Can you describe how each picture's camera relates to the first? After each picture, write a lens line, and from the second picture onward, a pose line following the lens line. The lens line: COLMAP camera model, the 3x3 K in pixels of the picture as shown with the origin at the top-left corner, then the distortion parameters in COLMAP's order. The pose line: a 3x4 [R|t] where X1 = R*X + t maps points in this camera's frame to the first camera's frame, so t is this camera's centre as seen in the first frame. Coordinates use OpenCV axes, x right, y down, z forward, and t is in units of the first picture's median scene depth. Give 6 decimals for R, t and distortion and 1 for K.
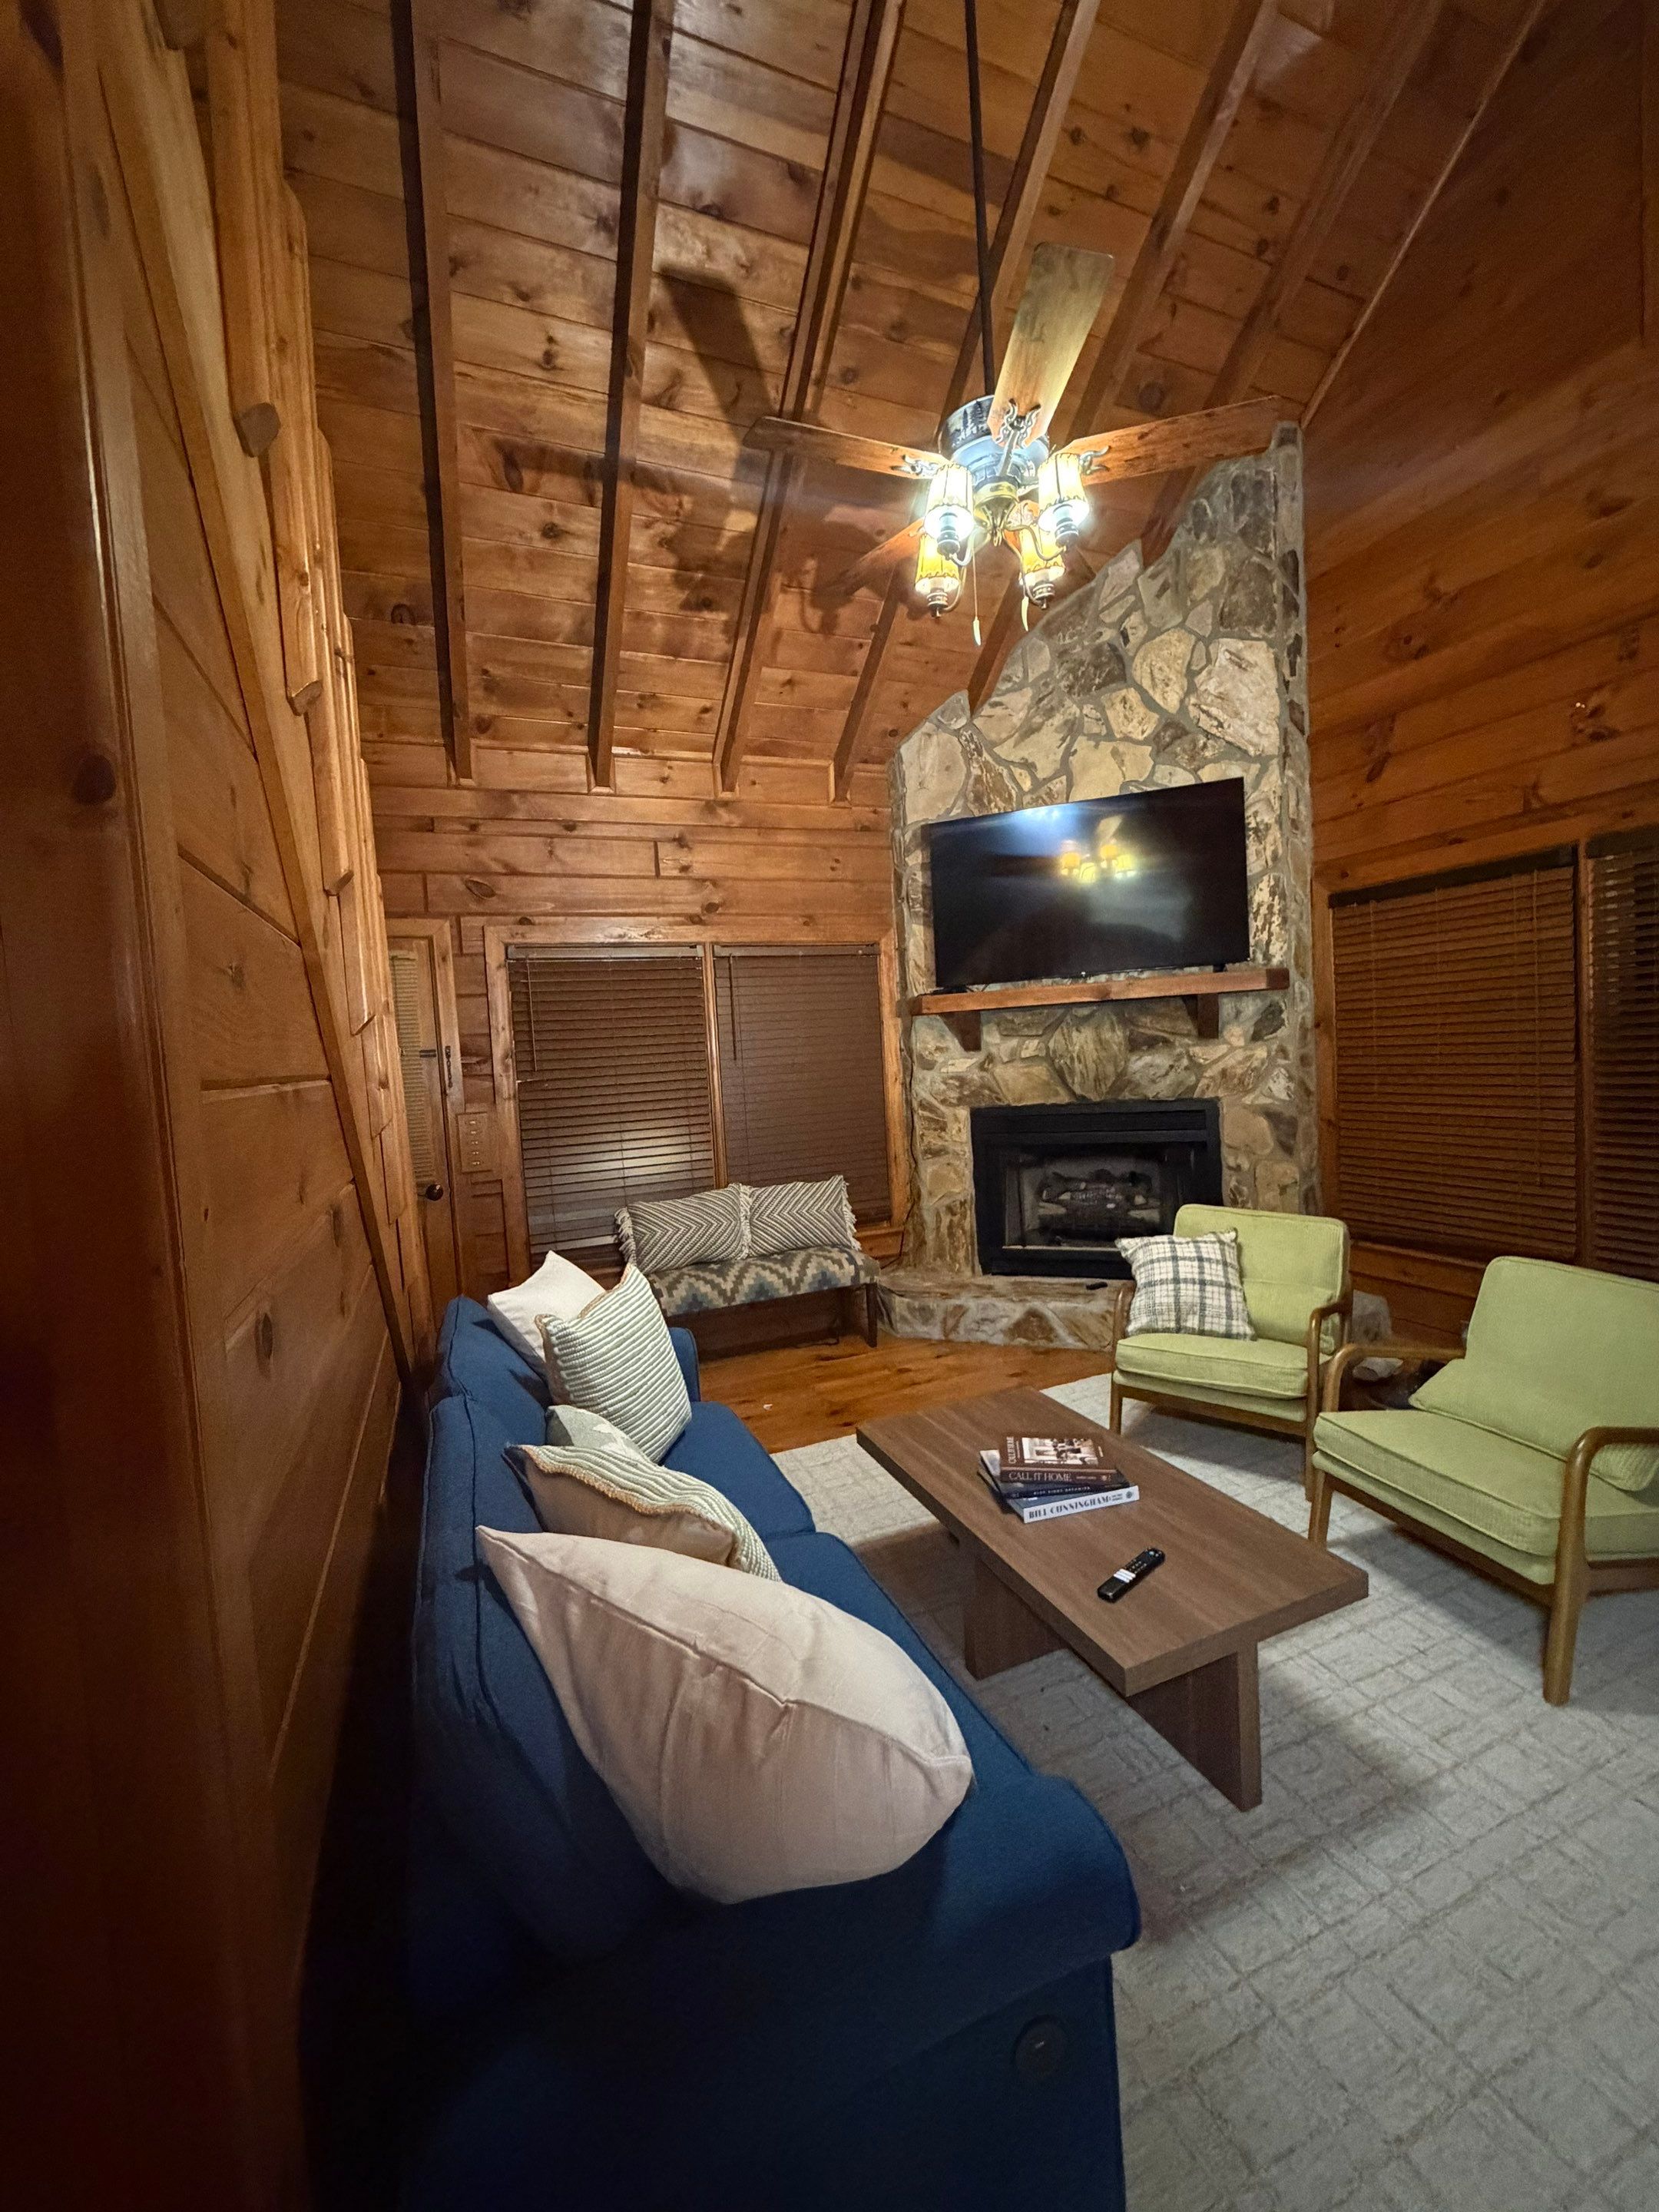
lens RADIAL K [[871.9, 0, 829.5], [0, 871.9, 1106.0], [0, 0, 1]] dist [-0.000649, 0.000018]
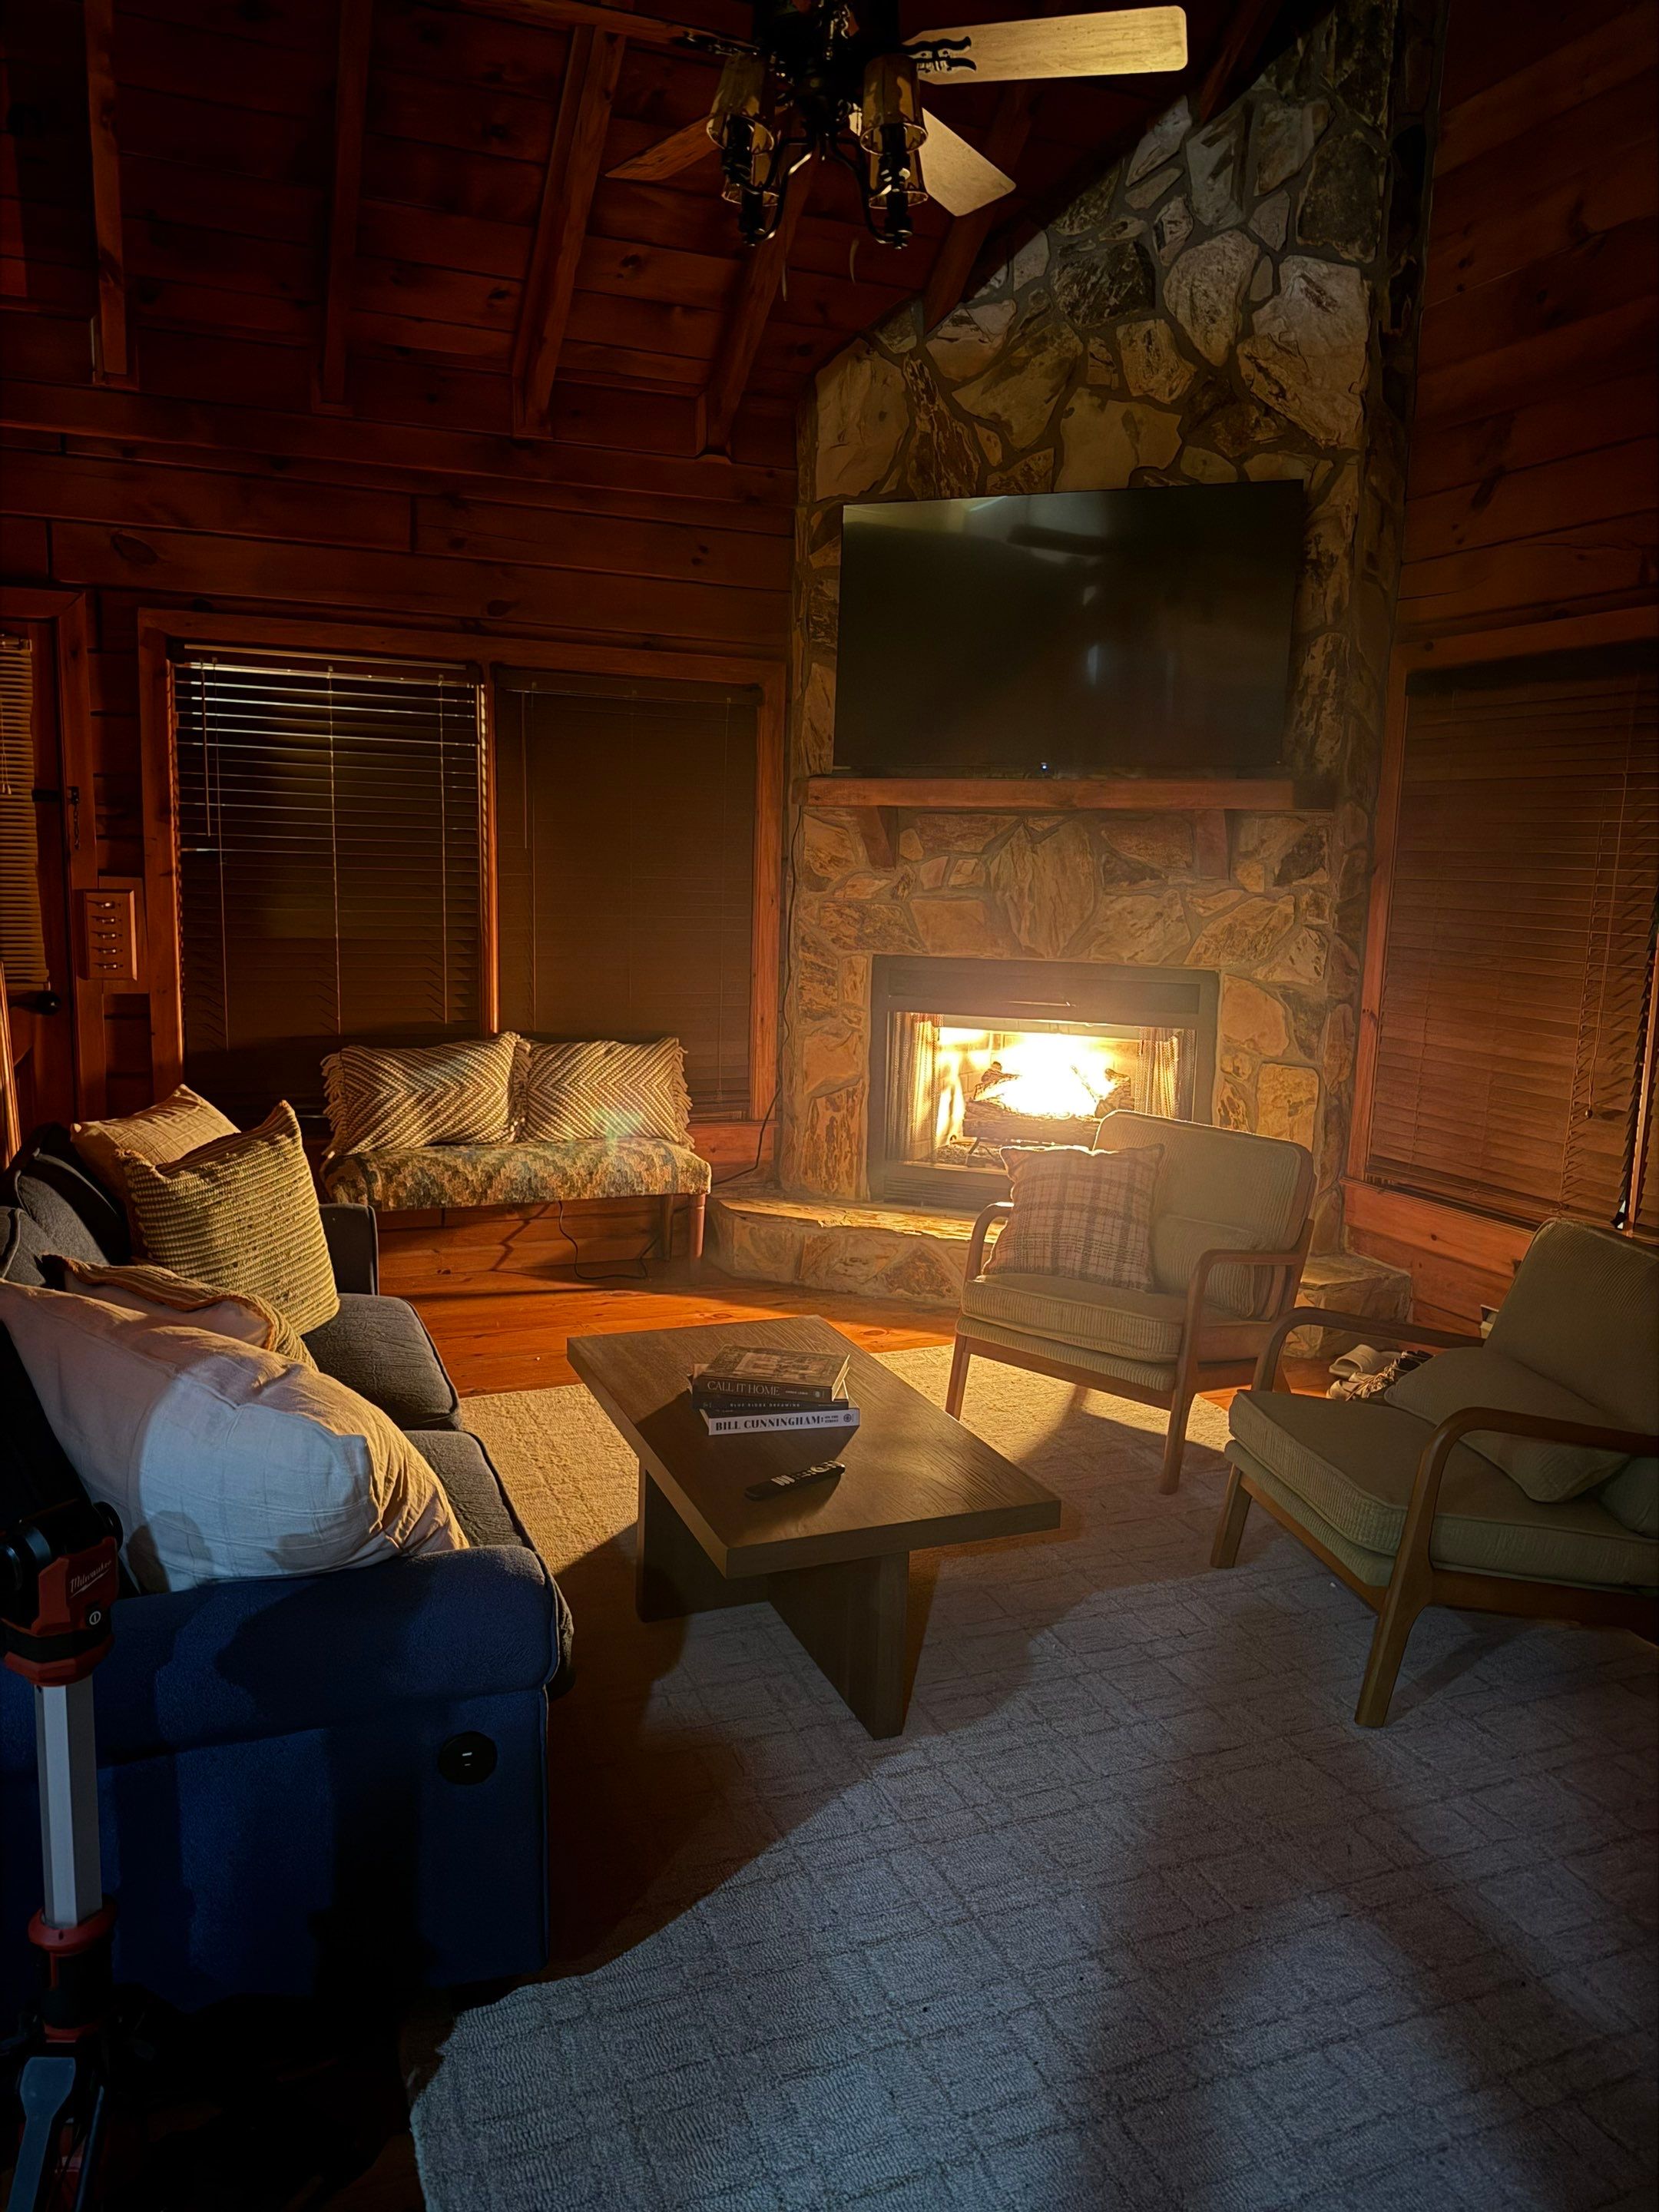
lens RADIAL K [[1553.2, 0, 829.5], [0, 1553.2, 1106.0], [0, 0, 1]] dist [0.042990, -0.053477]
pose [[0.995987, 0.089114, 0.008302, 0.146858], [-0.089498, 0.991065, 0.098895, 0.006164], [0.000585, -0.099242, 0.995063, -0.216720]]
